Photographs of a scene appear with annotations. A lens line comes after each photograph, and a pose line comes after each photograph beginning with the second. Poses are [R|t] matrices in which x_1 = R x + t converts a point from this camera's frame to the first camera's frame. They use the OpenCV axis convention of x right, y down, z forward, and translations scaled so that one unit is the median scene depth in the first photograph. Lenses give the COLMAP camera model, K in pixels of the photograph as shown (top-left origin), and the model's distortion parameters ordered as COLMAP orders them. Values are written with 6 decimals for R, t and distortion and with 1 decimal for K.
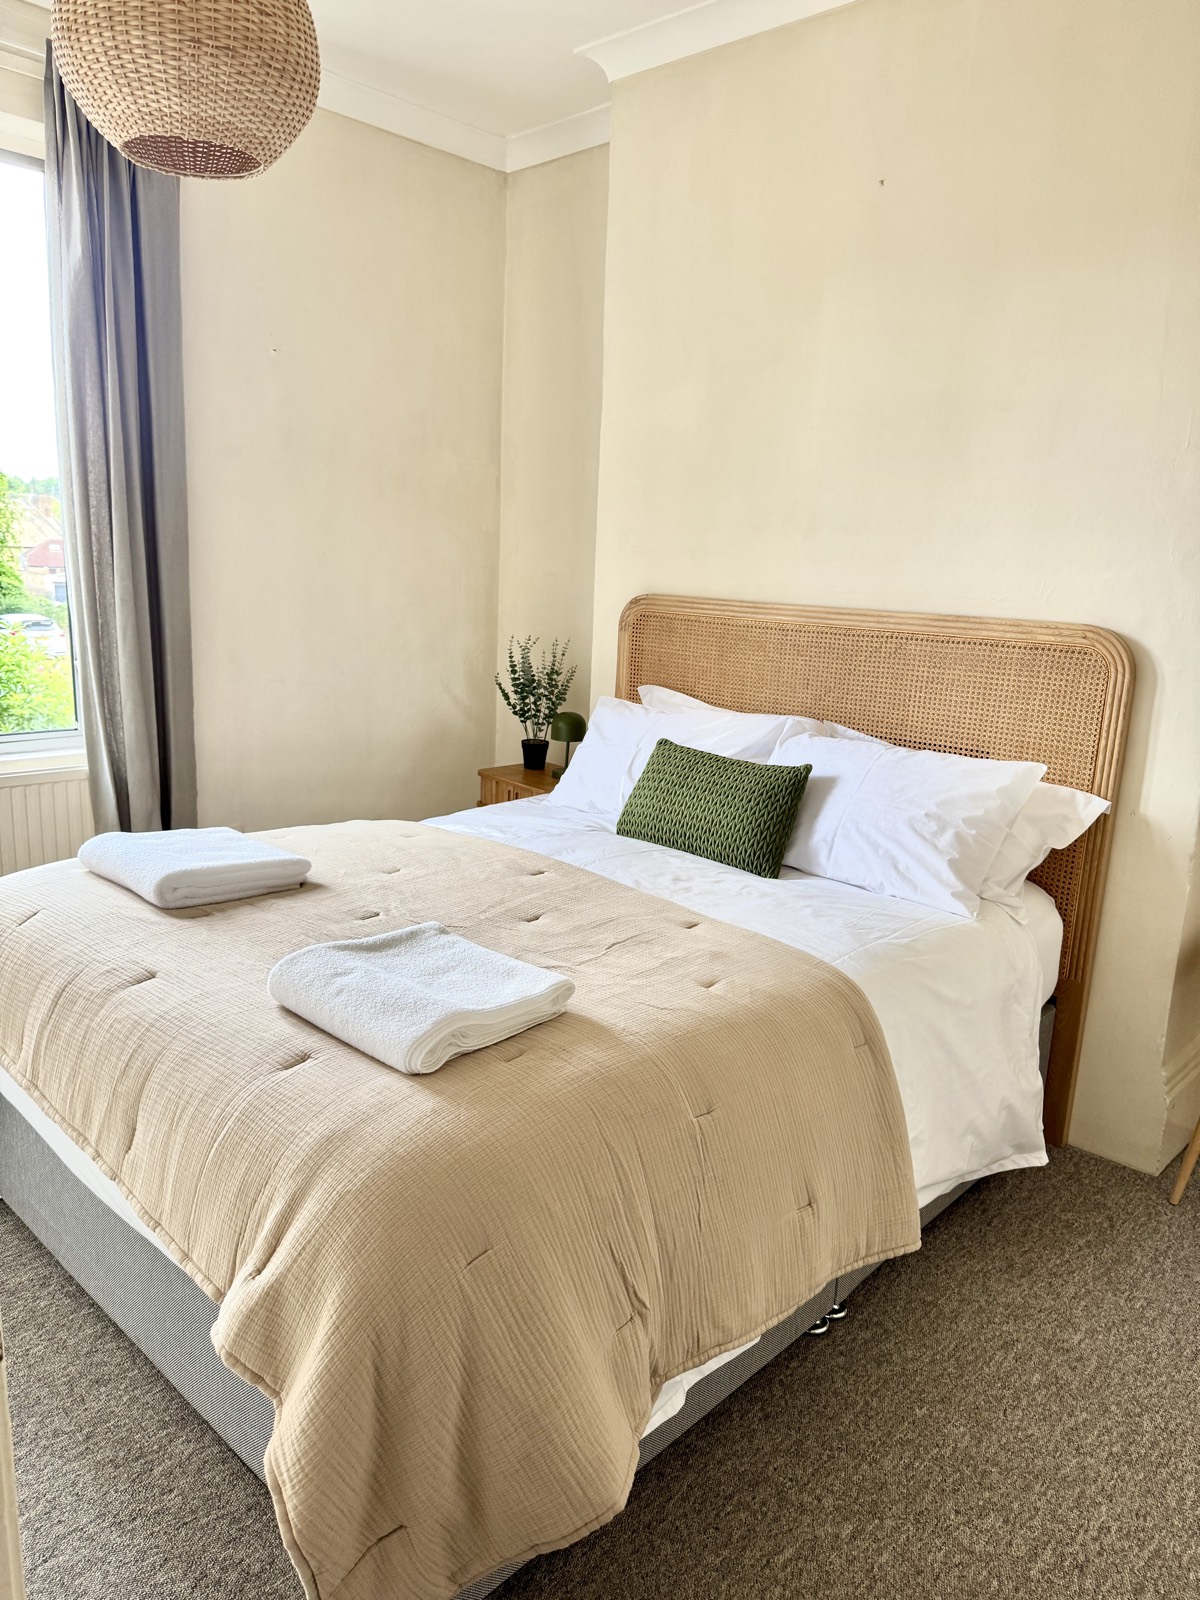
lens RADIAL K [[1116.2, 0, 600.0], [0, 1116.2, 800.0], [0, 0, 1]] dist [0.131143, -0.220492]
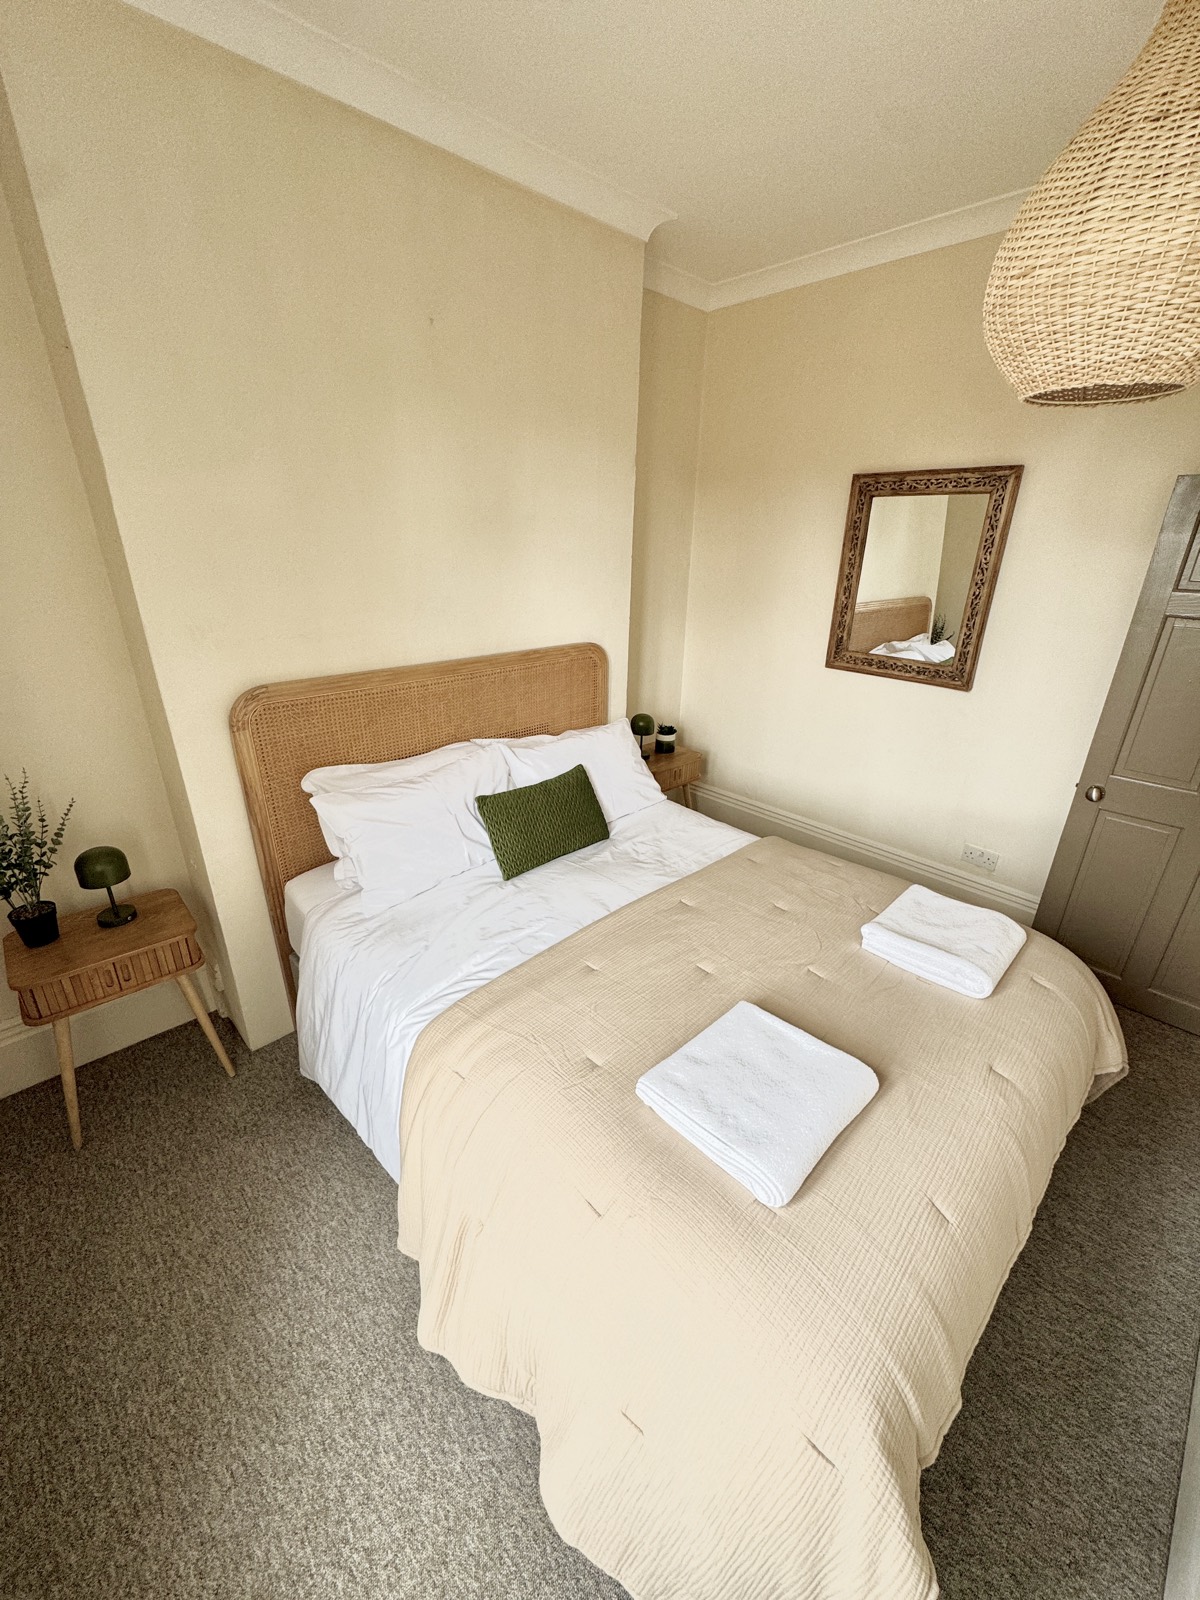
lens RADIAL K [[625.1, 0, 600.0], [0, 625.1, 800.0], [0, 0, 1]] dist [-0.013838, -0.000009]
pose [[0.024933, -0.426205, 0.904283, -0.569211], [0.191234, 0.889893, 0.414150, -0.315112], [-0.981228, 0.162604, 0.103692, 0.816091]]
